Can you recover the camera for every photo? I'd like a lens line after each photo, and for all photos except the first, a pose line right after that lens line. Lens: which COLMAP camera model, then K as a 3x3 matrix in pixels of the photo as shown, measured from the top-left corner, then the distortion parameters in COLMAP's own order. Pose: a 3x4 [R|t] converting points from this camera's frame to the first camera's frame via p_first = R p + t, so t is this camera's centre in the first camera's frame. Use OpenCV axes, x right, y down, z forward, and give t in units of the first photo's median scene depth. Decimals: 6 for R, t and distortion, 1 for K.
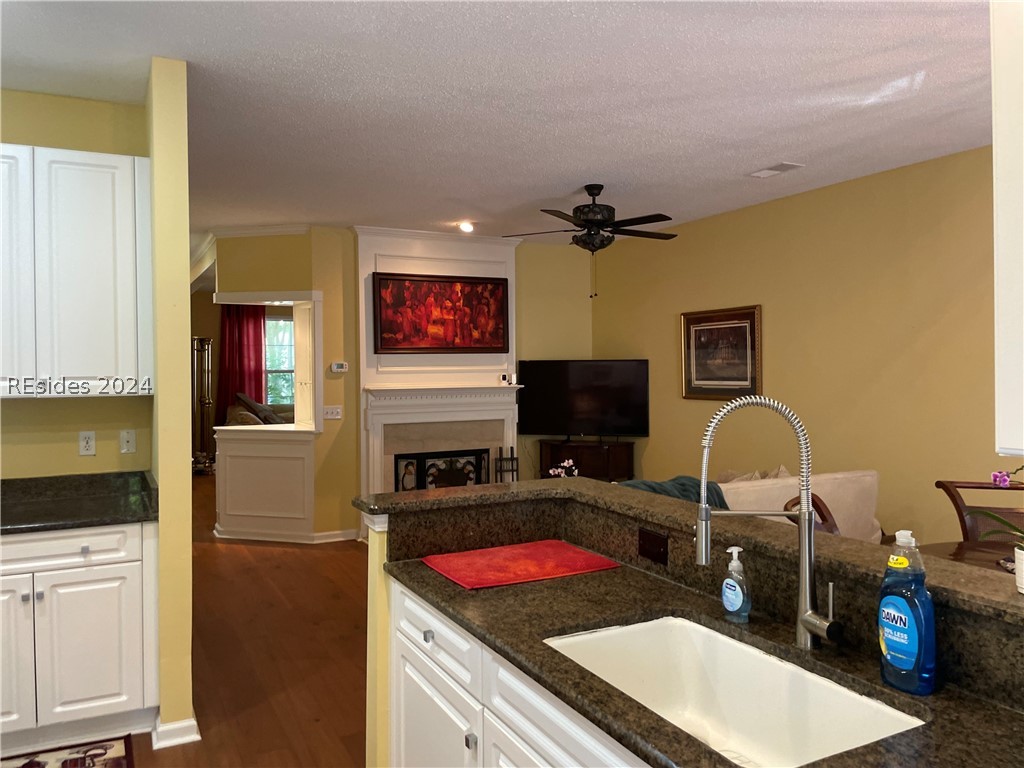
lens RADIAL K [[799.9, 0, 512.0], [0, 799.9, 384.0], [0, 0, 1]] dist [0.094067, -0.137143]
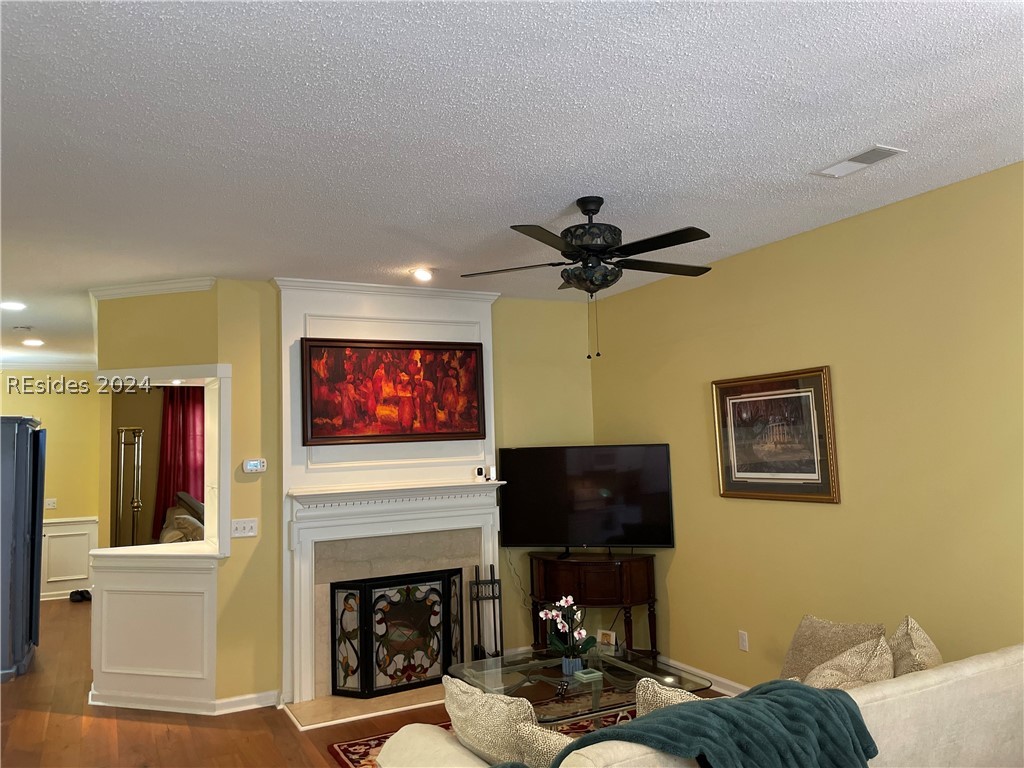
lens RADIAL K [[799.9, 0, 512.0], [0, 799.9, 384.0], [0, 0, 1]] dist [0.094067, -0.137143]
pose [[0.999692, -0.024730, 0.002059, 0.022406], [0.024813, 0.994747, -0.099312, -0.015521], [0.000408, 0.099332, 0.995054, 0.248114]]
